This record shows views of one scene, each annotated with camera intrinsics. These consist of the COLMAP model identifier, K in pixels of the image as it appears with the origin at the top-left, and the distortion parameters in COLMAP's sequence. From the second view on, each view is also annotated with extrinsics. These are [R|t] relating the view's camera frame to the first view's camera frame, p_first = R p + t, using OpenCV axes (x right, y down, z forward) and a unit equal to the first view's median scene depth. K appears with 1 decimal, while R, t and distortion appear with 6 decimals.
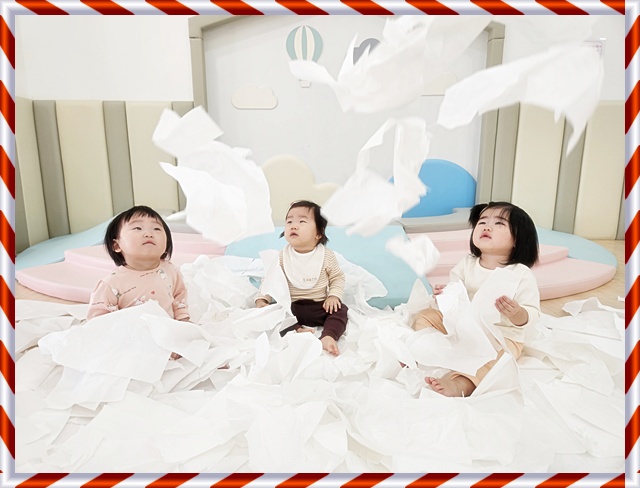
lens RADIAL K [[415.8, 0, 313.1], [0, 415.8, 238.6], [0, 0, 1]] dist [0.025001, -0.001985]
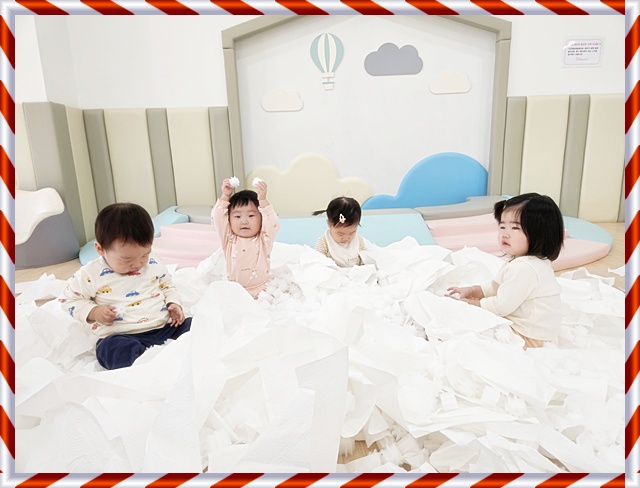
lens RADIAL K [[410.8, 0, 325.7], [0, 410.8, 240.9], [0, 0, 1]] dist [0.042041, -0.025165]
pose [[0.999598, -0.025628, -0.012132, -0.024228], [0.025884, 0.999435, 0.021420, 0.009506], [0.011576, -0.021725, 0.999697, -0.094789]]
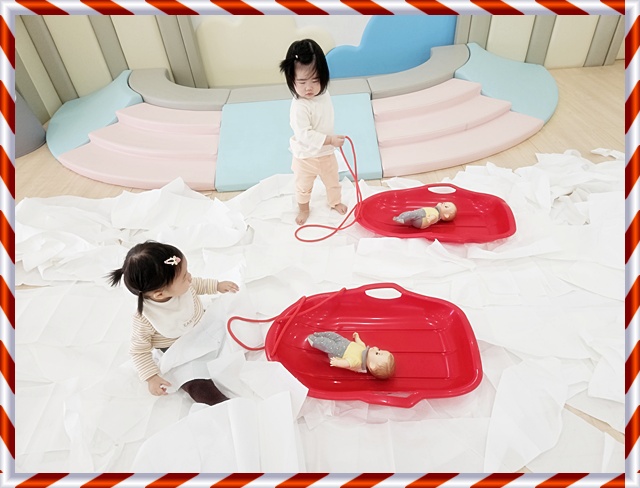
lens RADIAL K [[407.7, 0, 323.2], [0, 407.7, 245.1], [0, 0, 1]] dist [0.023849, -0.001558]
pose [[0.998345, -0.053472, -0.021185, 0.067452], [0.057060, 0.874563, 0.481544, -0.161692], [-0.007222, -0.481955, 0.876166, -0.144078]]
